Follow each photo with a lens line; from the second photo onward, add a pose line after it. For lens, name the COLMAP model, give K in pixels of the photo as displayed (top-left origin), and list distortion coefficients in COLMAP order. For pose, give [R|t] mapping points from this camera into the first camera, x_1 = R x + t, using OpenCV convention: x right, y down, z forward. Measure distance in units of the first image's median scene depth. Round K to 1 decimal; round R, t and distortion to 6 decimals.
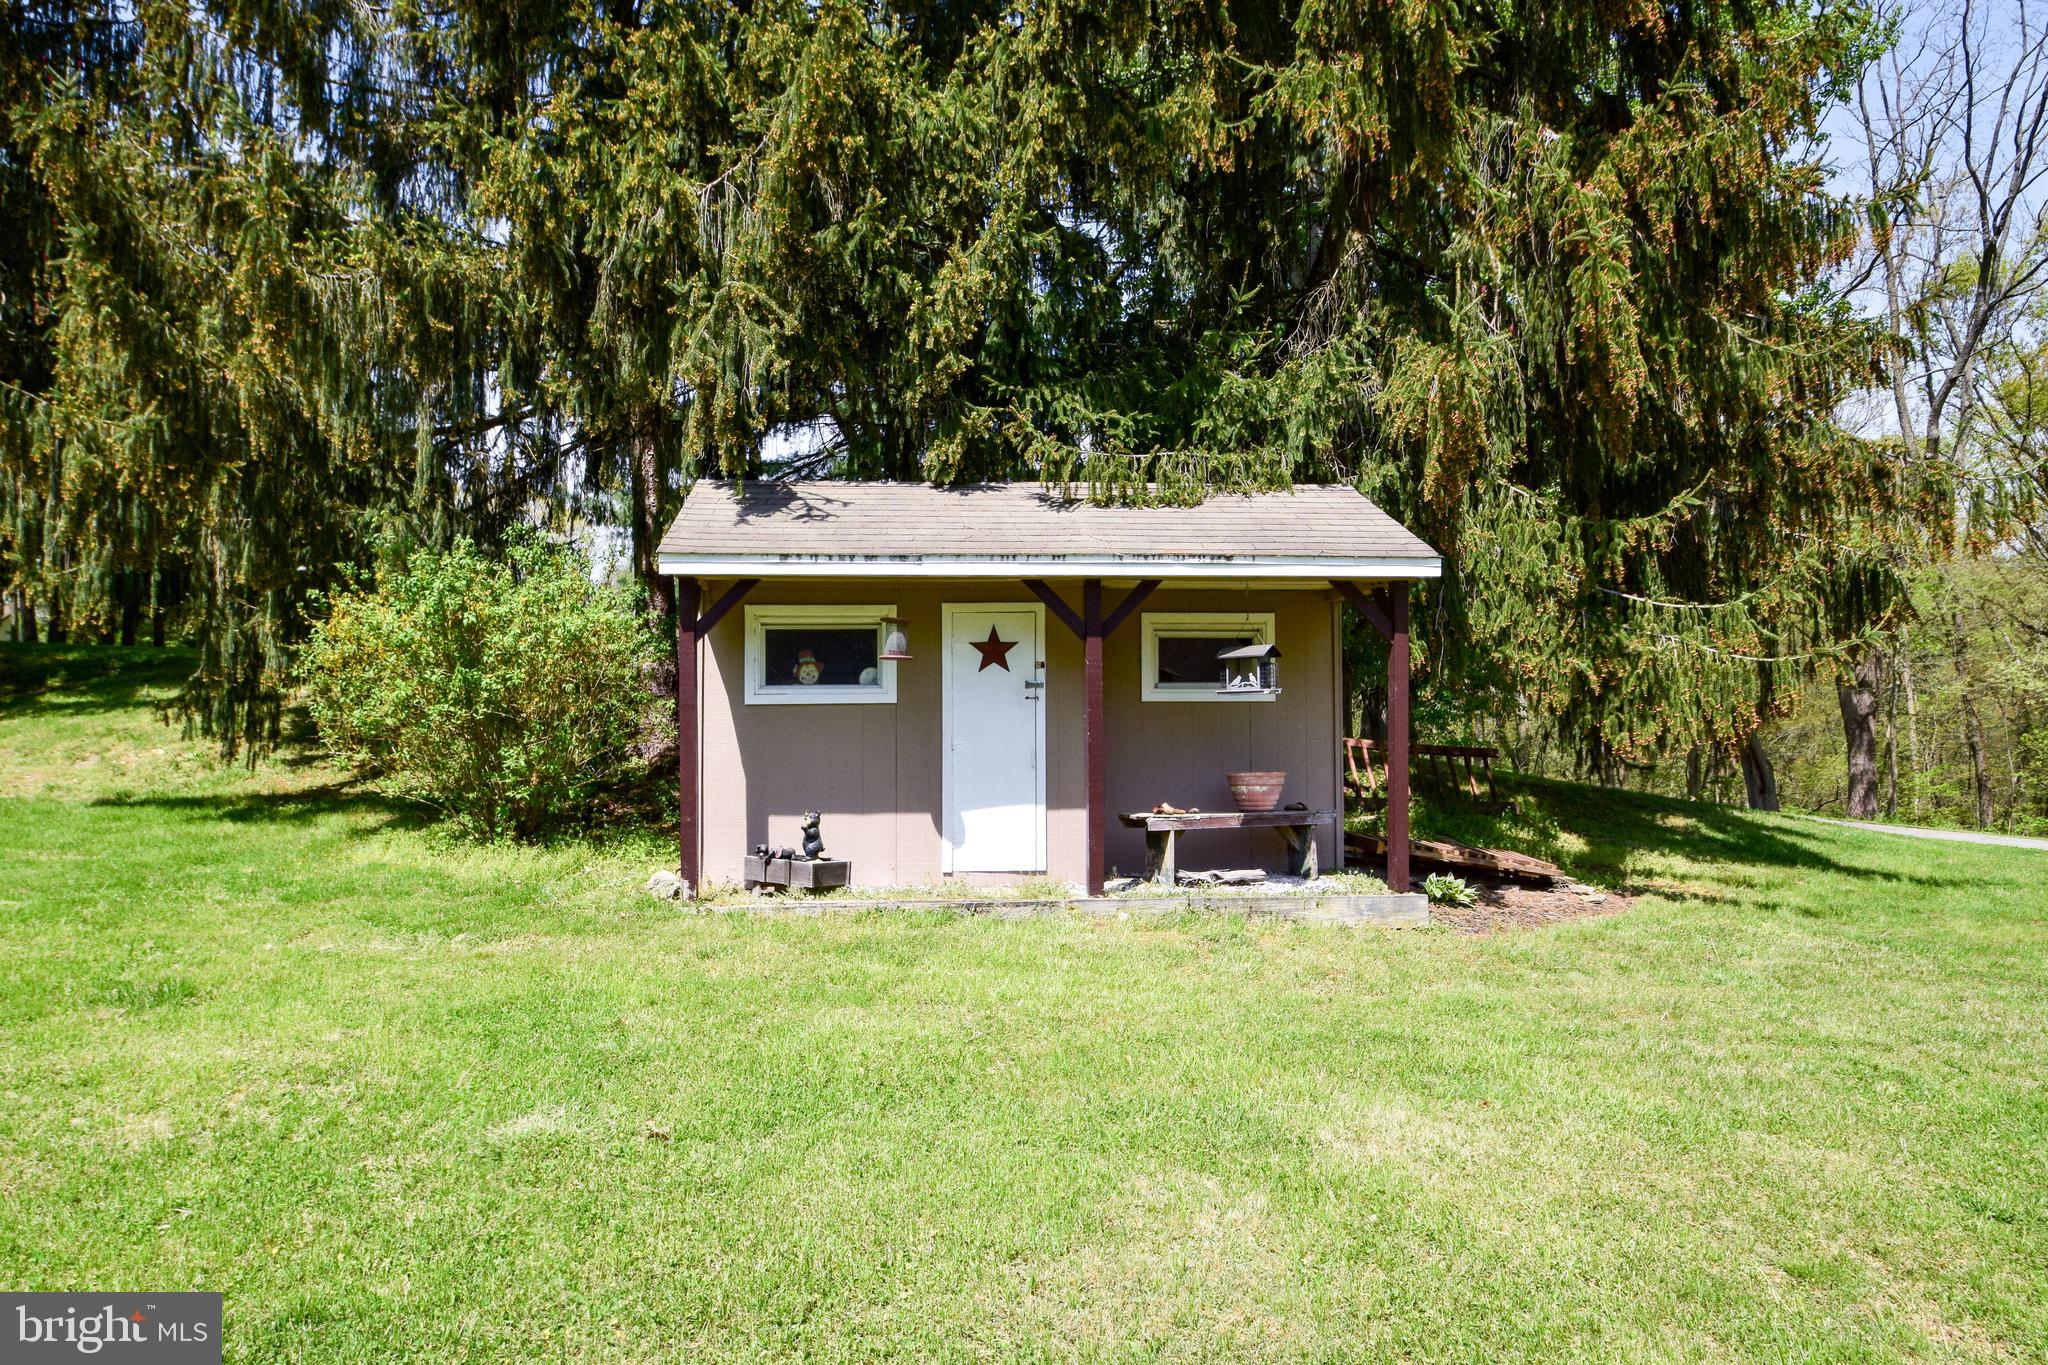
lens RADIAL K [[1166.8, 0, 967.9], [0, 1166.8, 683.1], [0, 0, 1]] dist [0.002259, 0.000793]
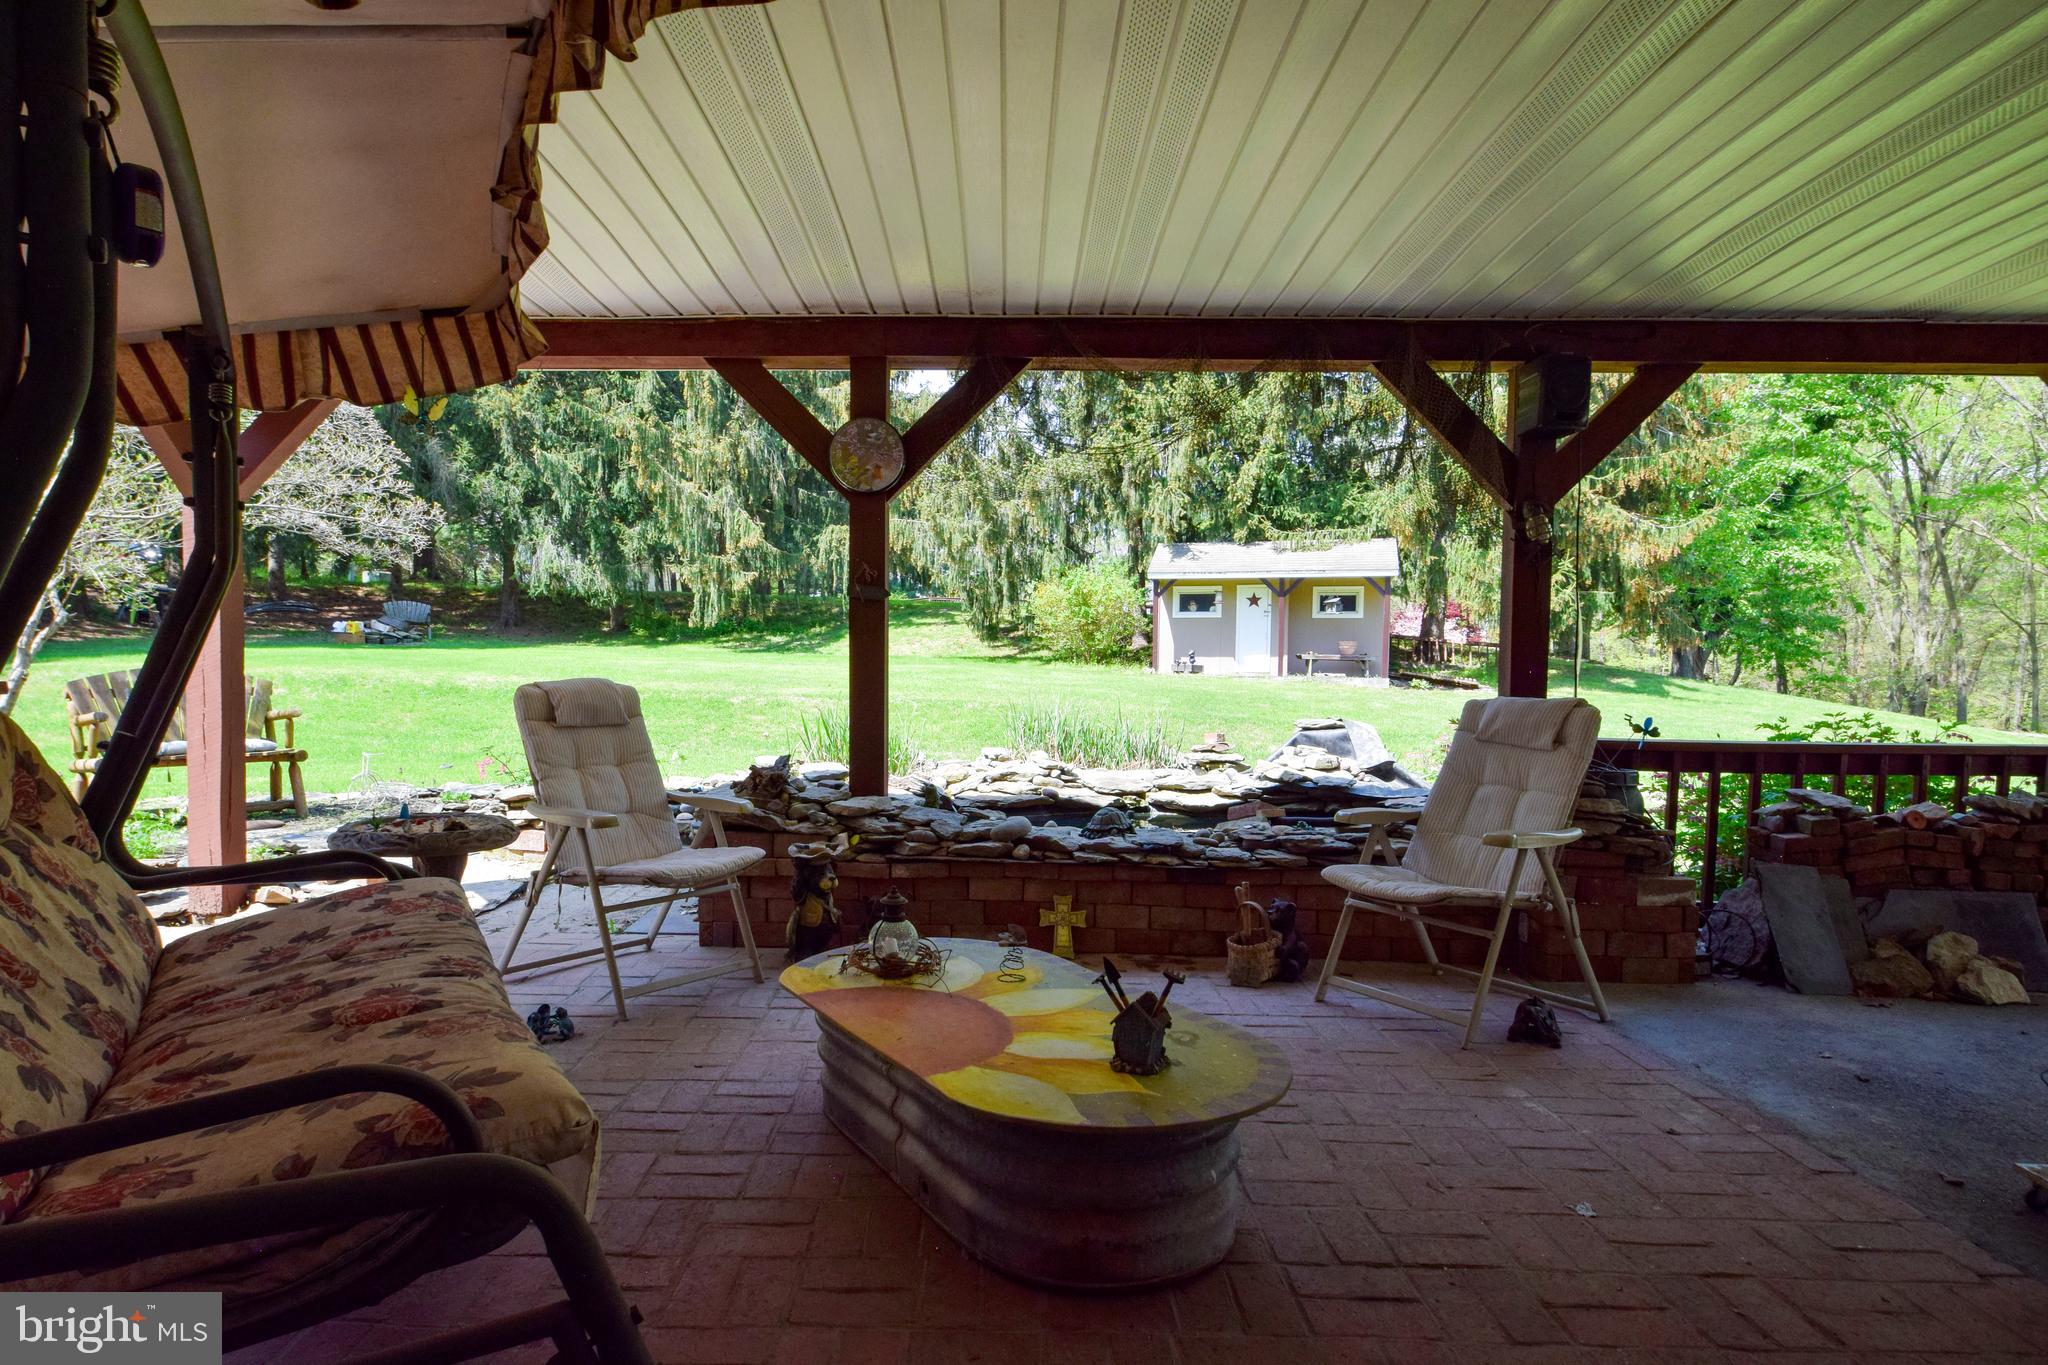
lens RADIAL K [[1166.8, 0, 967.9], [0, 1166.8, 683.1], [0, 0, 1]] dist [0.002259, 0.000793]
pose [[0.926777, 0.021573, -0.374992, 0.461676], [-0.005674, 0.999039, 0.043452, 0.057894], [0.375569, -0.038142, 0.926009, -2.043525]]
